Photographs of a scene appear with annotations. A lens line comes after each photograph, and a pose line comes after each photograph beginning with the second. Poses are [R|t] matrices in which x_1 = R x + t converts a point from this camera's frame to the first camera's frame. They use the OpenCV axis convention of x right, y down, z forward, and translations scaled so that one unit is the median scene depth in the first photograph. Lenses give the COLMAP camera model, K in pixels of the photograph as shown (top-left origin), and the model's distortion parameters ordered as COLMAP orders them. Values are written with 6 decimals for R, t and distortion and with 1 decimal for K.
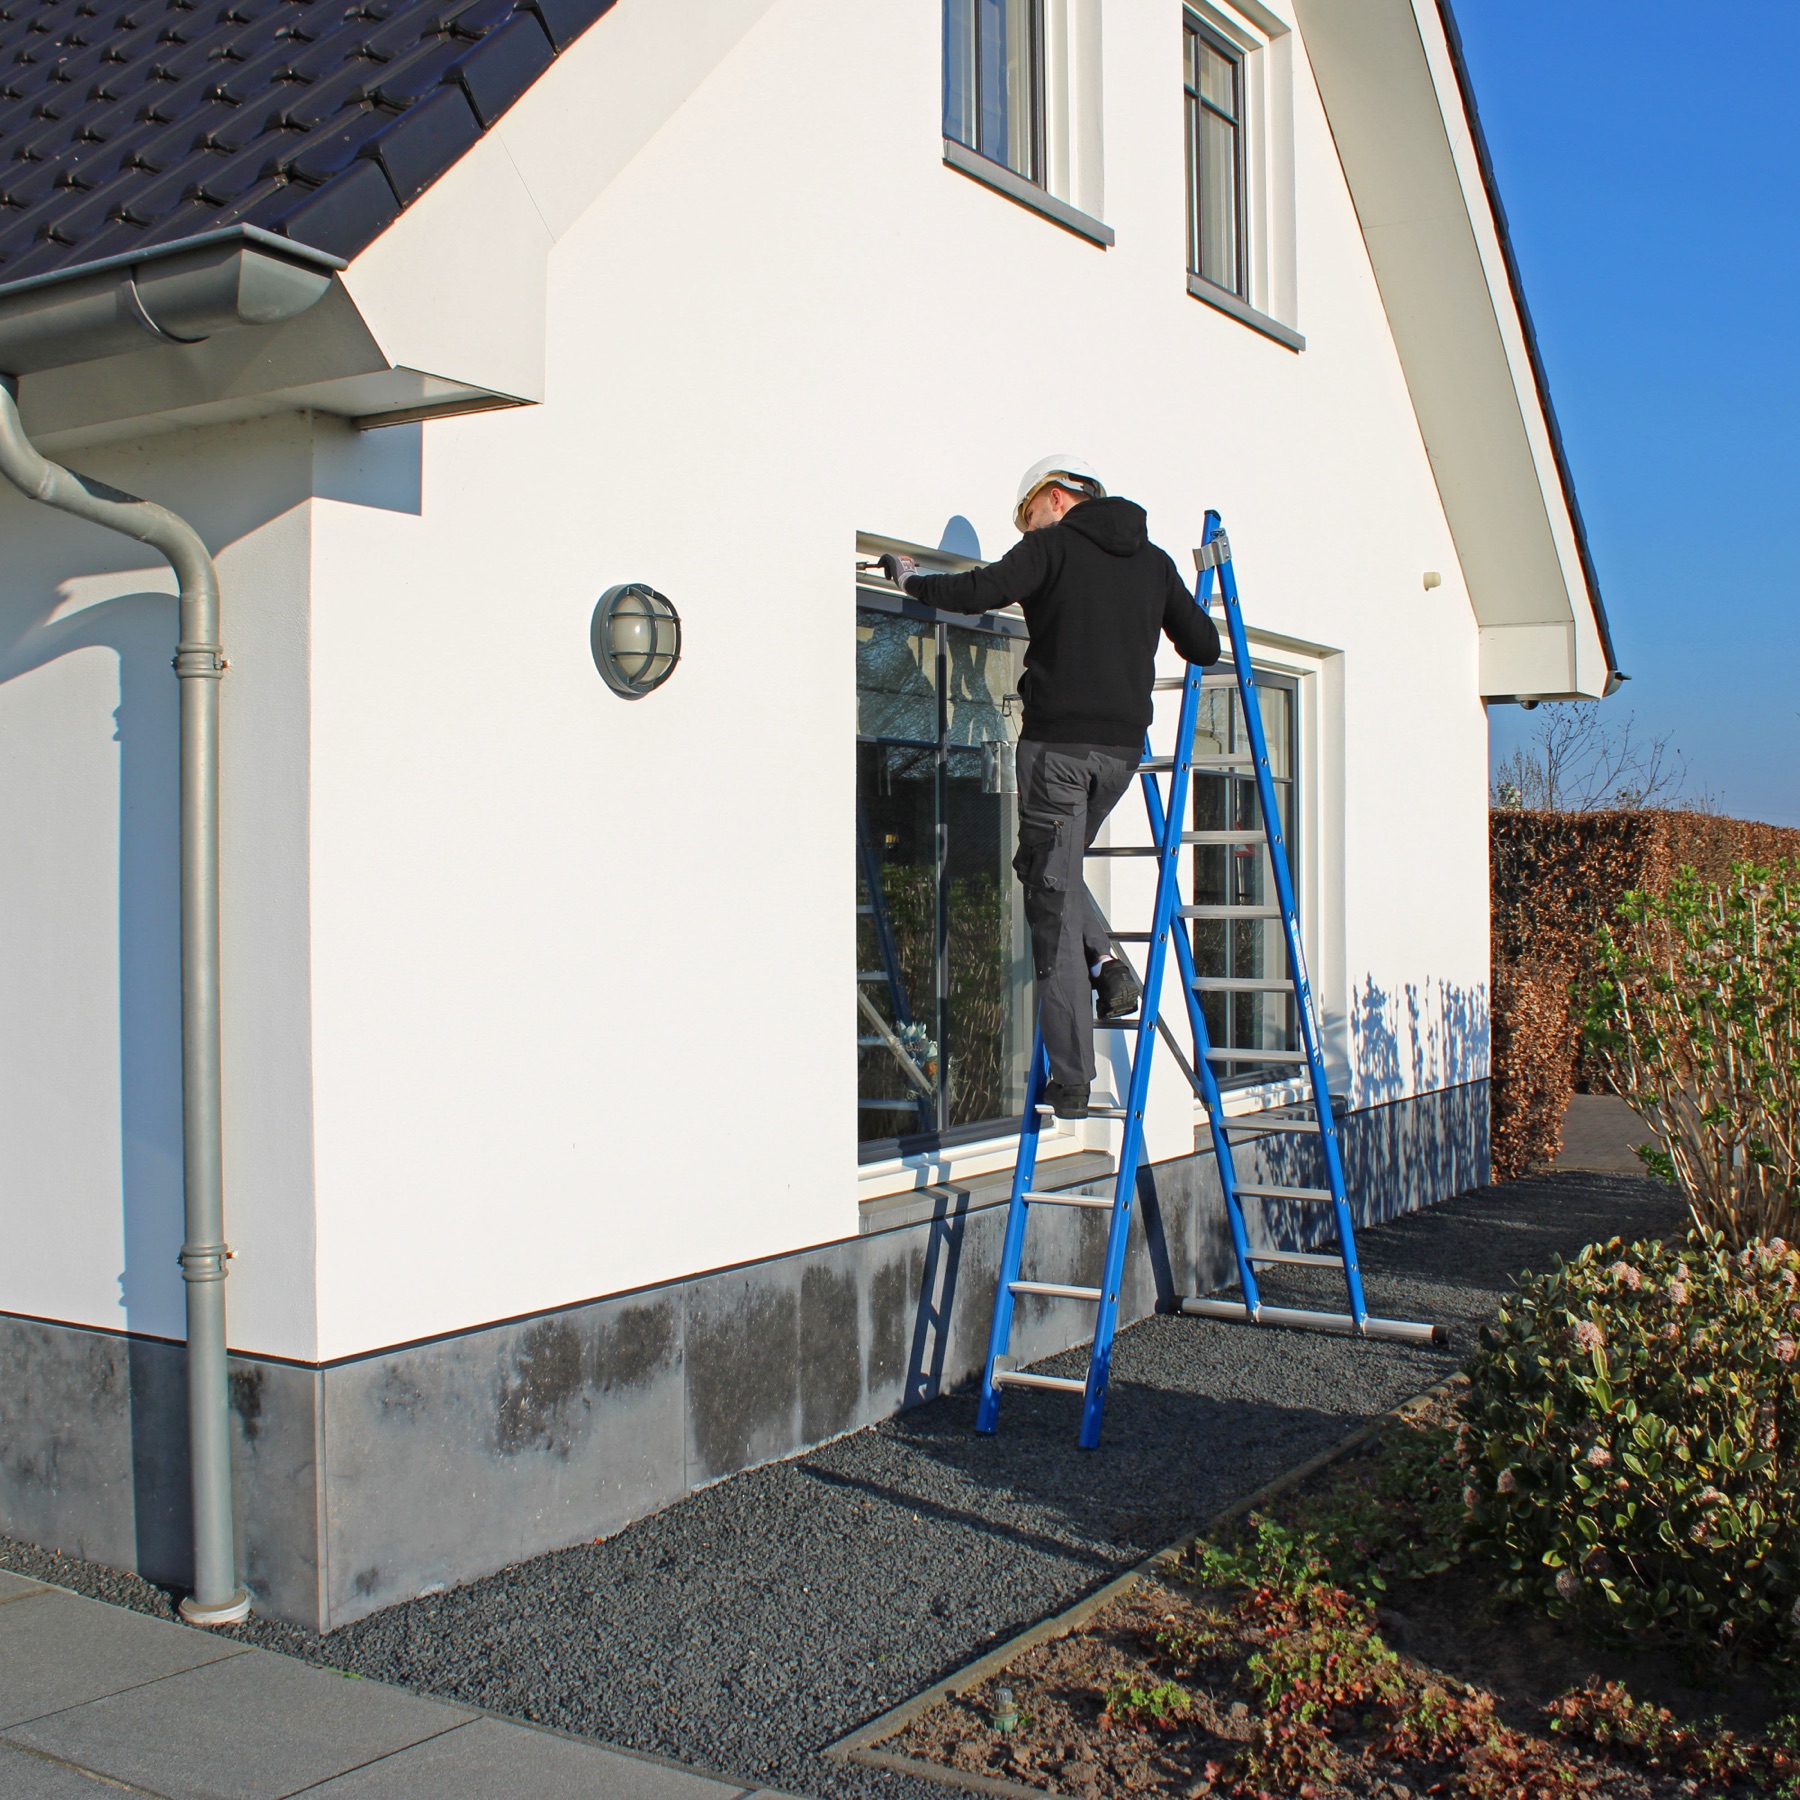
lens RADIAL K [[2173.3, 0, 900.0], [0, 2173.3, 900.0], [0, 0, 1]] dist [-0.131276, -0.001110]
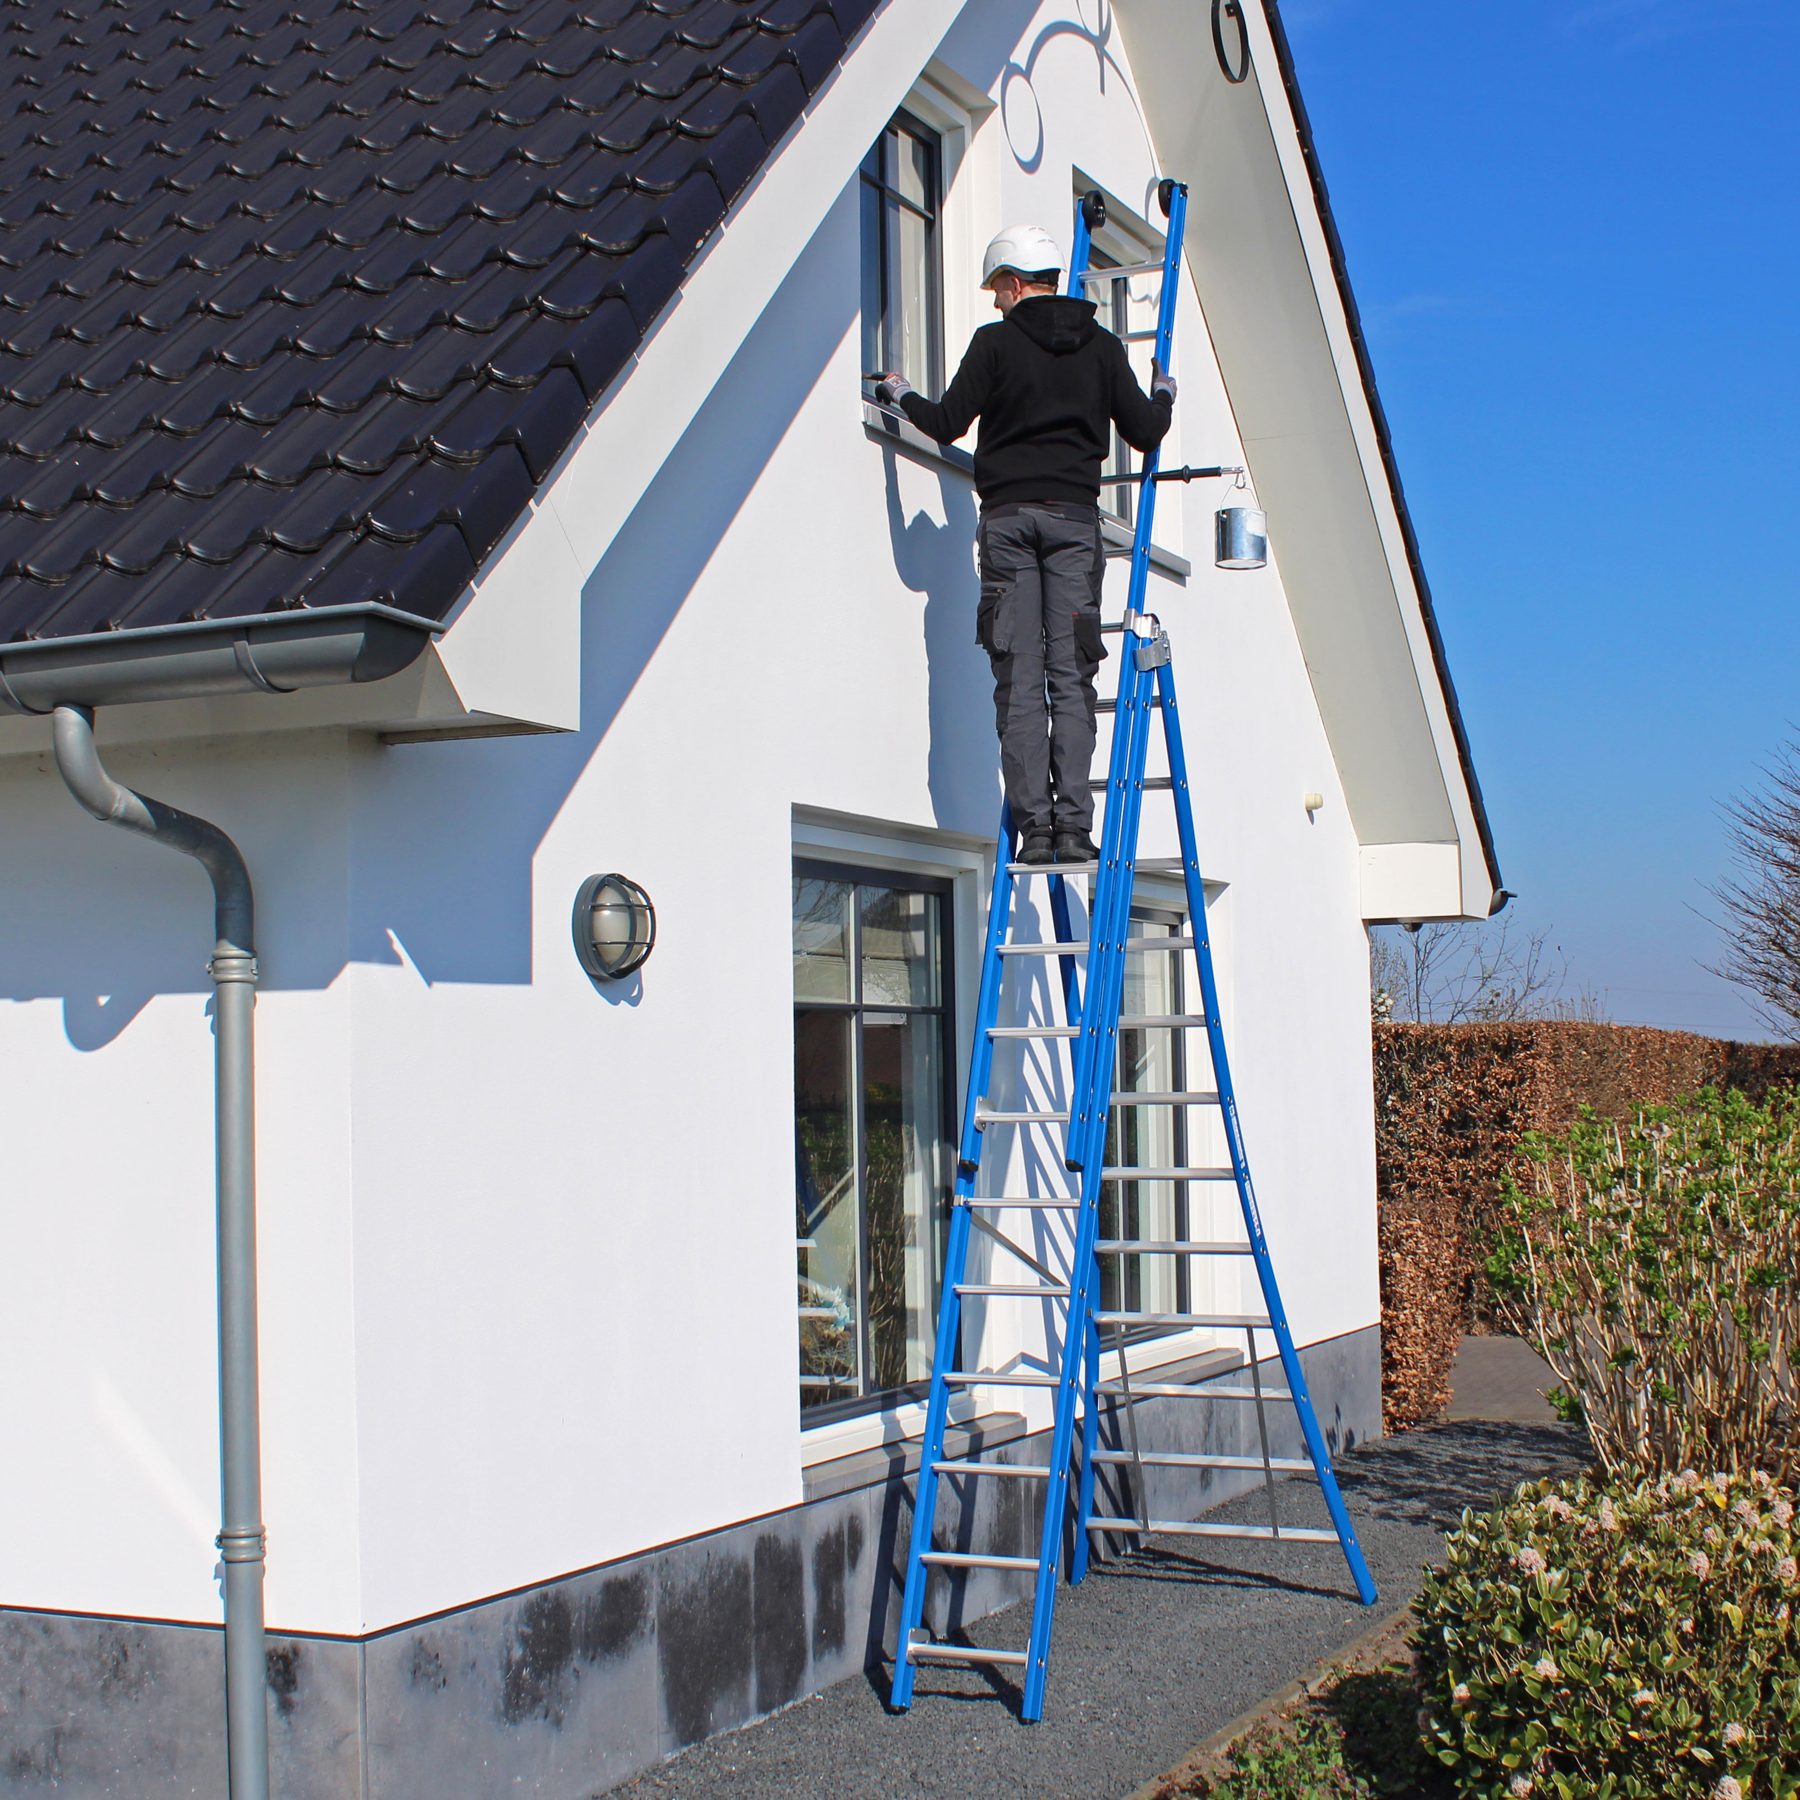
lens RADIAL K [[2947.5, 0, 900.0], [0, 2947.5, 900.0], [0, 0, 1]] dist [-0.146362, 0.031568]
pose [[0.990311, -0.006567, 0.138709, -0.181012], [0.014953, 0.998116, -0.059507, -0.047864], [-0.138056, 0.061004, 0.988544, -0.408983]]
